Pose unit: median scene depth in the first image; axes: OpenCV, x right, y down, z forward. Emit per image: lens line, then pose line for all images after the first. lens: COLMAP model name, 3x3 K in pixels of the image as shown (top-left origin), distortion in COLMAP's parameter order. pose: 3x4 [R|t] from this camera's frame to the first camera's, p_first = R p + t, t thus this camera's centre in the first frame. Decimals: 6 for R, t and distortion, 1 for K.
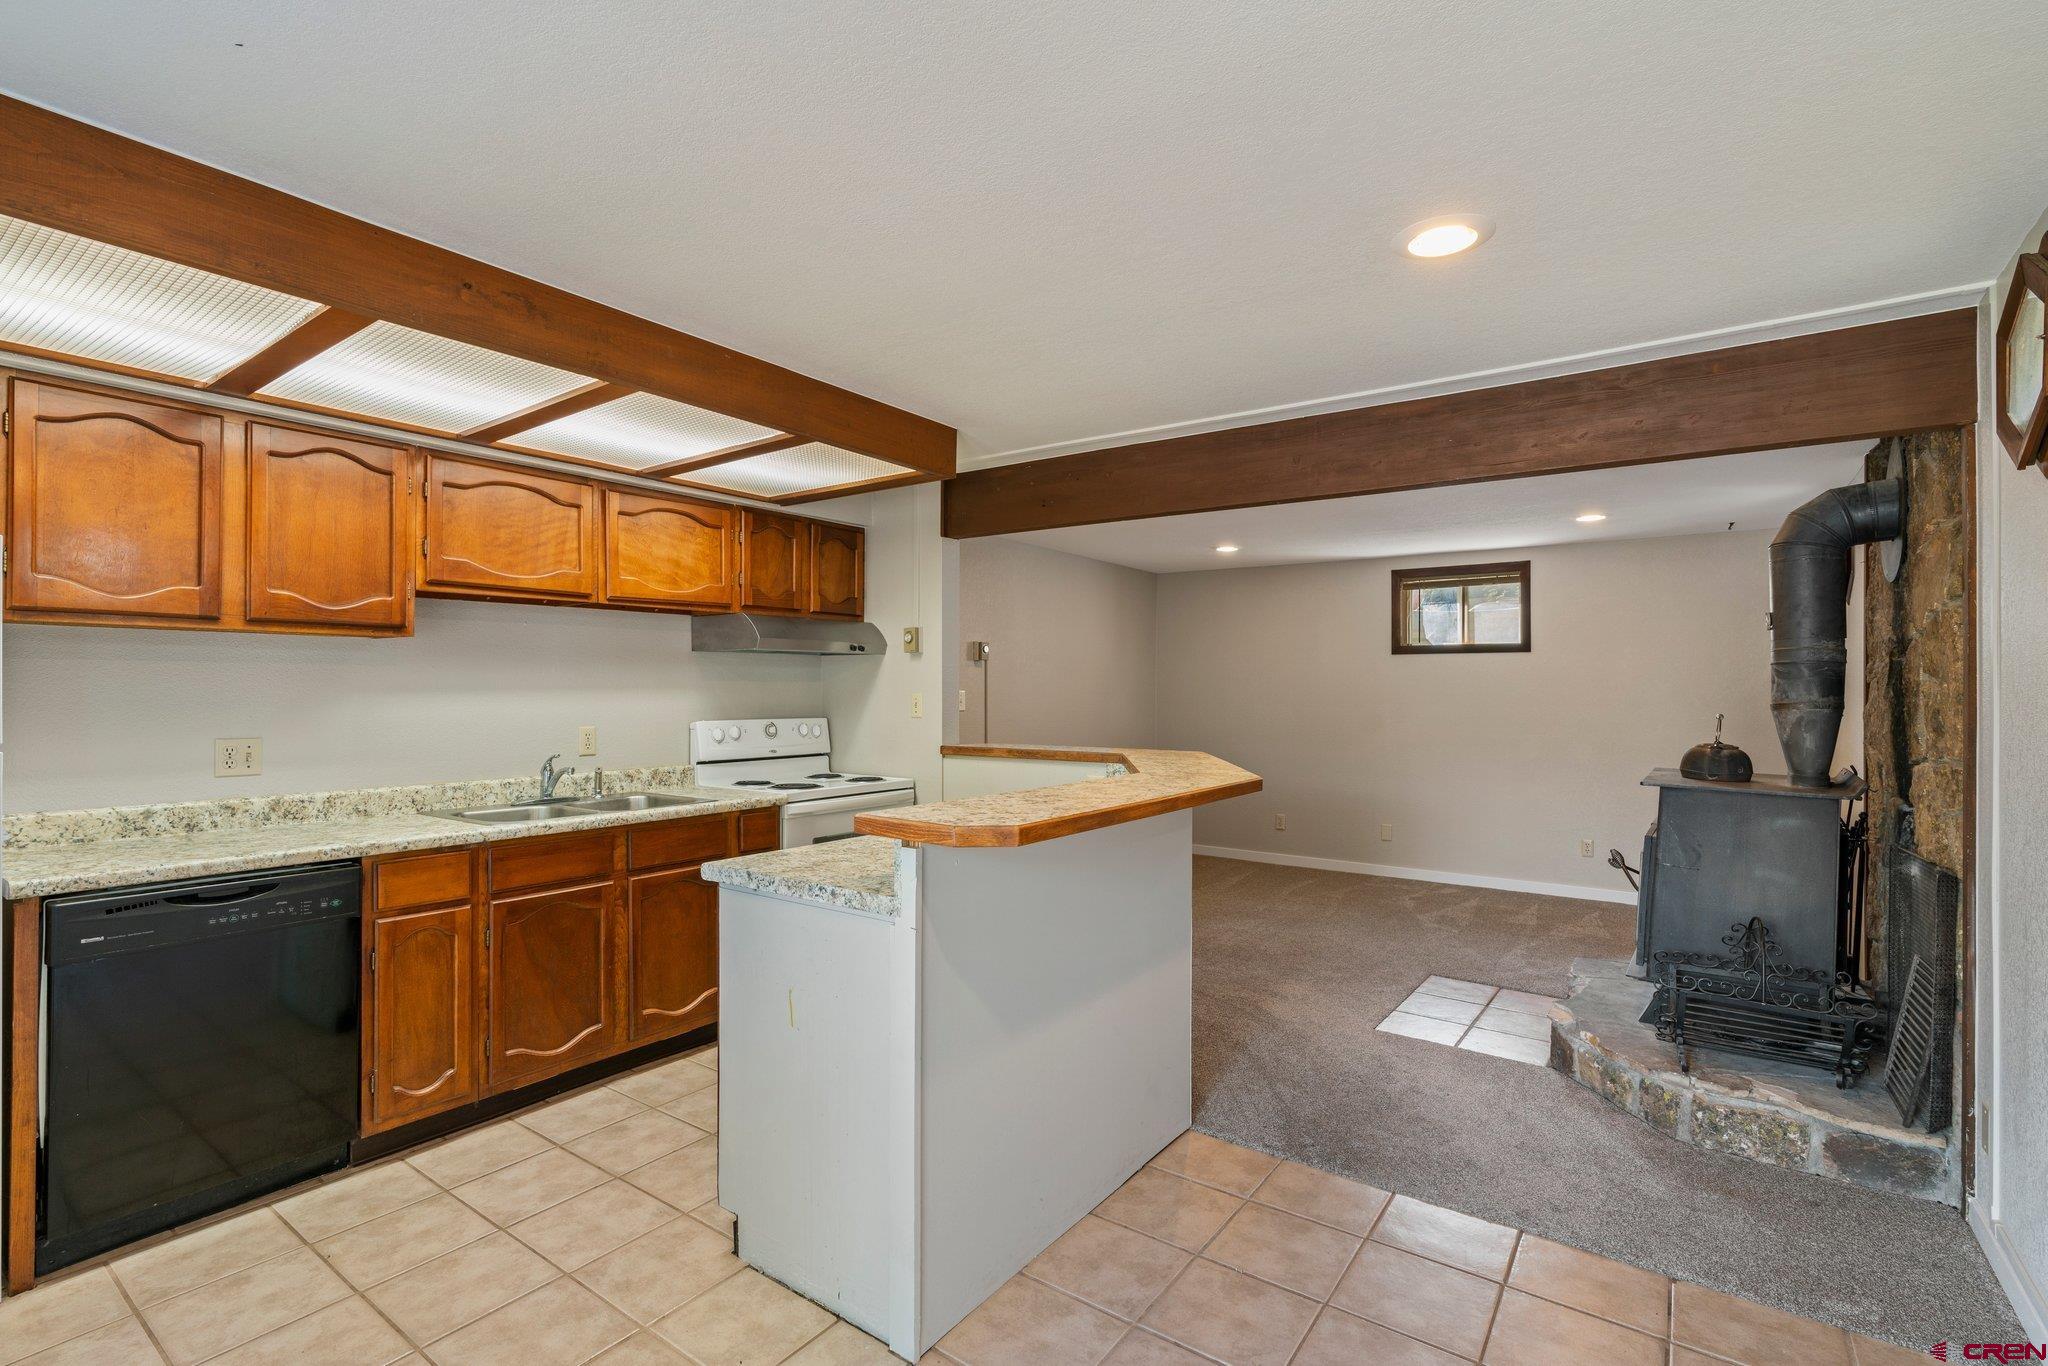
lens RADIAL K [[942.4, 0, 1018.7], [0, 942.4, 684.9], [0, 0, 1]] dist [-0.012150, 0.004352]
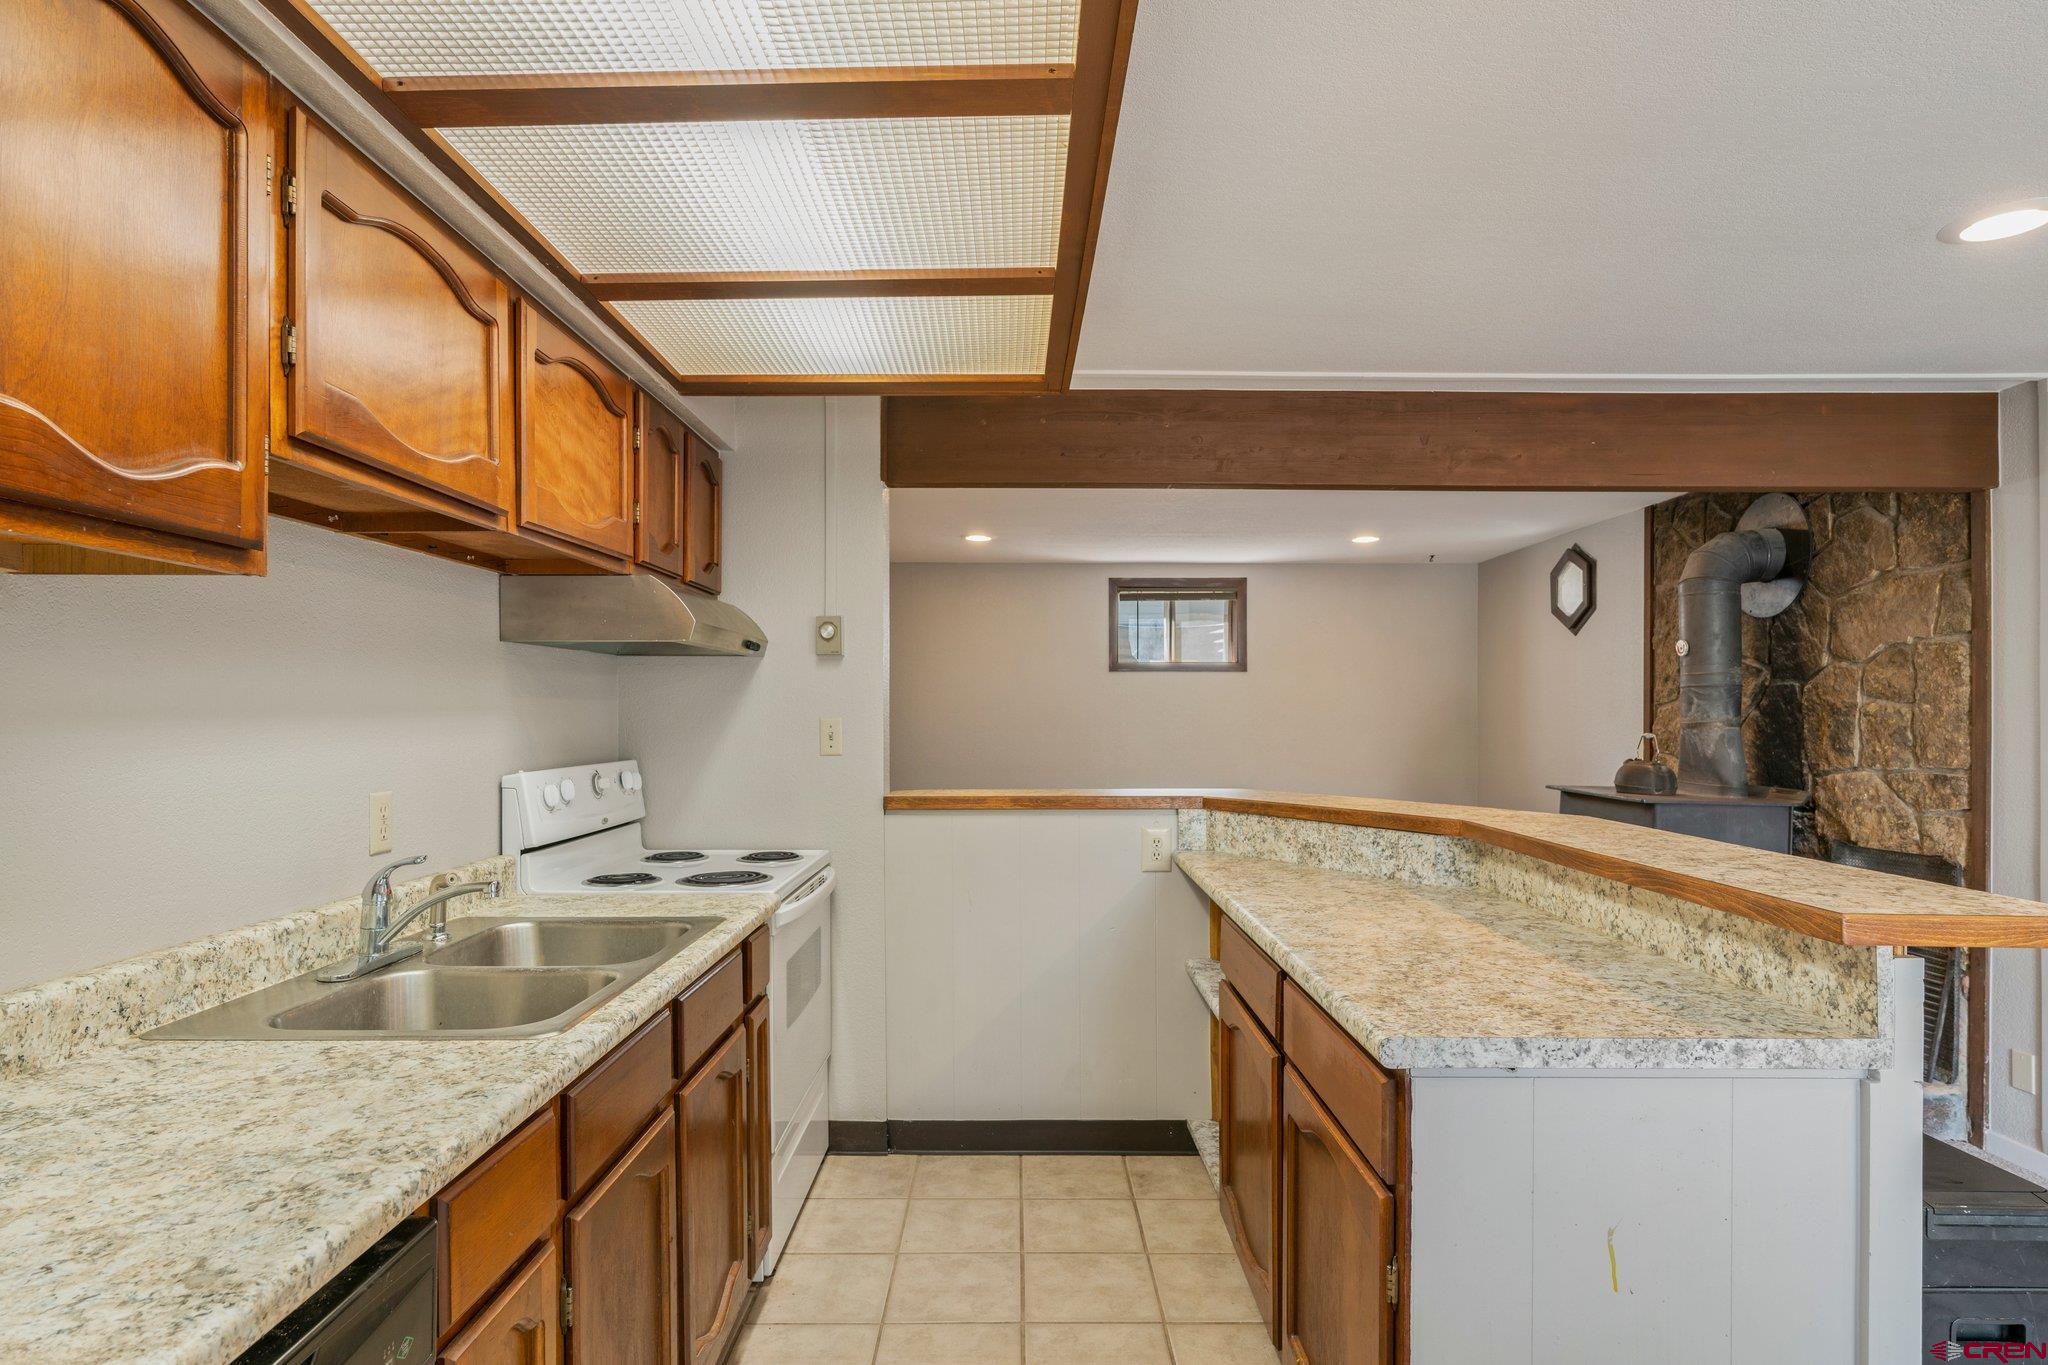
lens RADIAL K [[1088.9, 0, 1004.6], [0, 1088.9, 708.9], [0, 0, 1]] dist [-0.006350, -0.001911]
pose [[0.816520, -0.000770, 0.577316, -0.610234], [-0.000724, 0.999997, 0.002358, 0.001035], [-0.577316, -0.002343, 0.816517, 0.437944]]
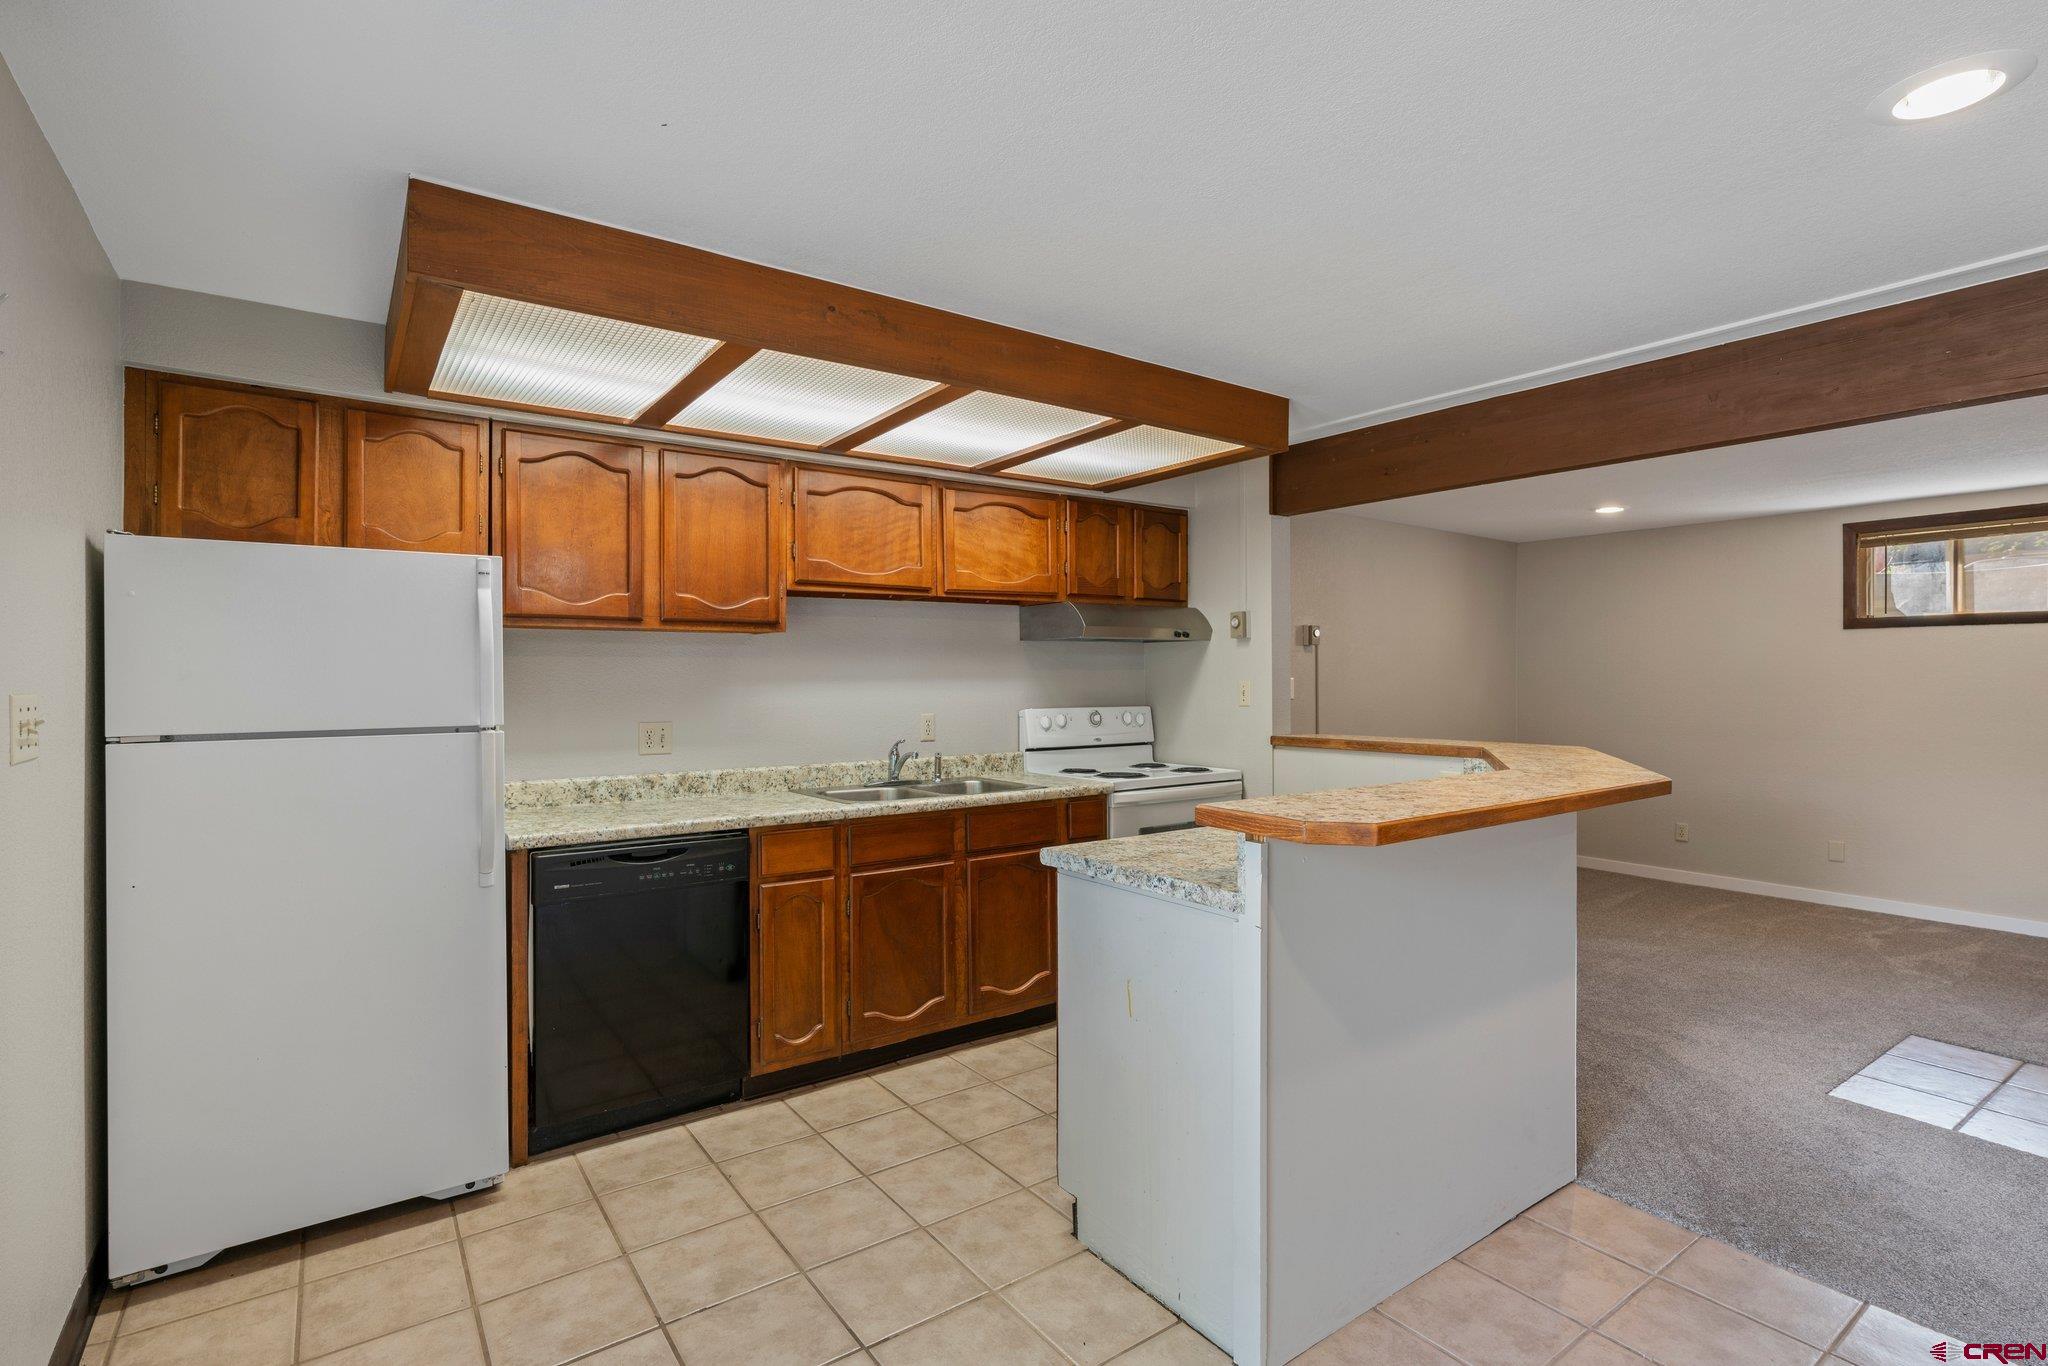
lens RADIAL K [[972.3, 0, 1020.5], [0, 972.3, 679.9], [0, 0, 1]] dist [-0.012135, 0.005555]
pose [[0.948682, -0.005238, -0.316187, -0.016554], [0.007619, 0.999951, 0.006296, 0.000412], [0.316139, -0.008382, 0.948676, -0.003193]]
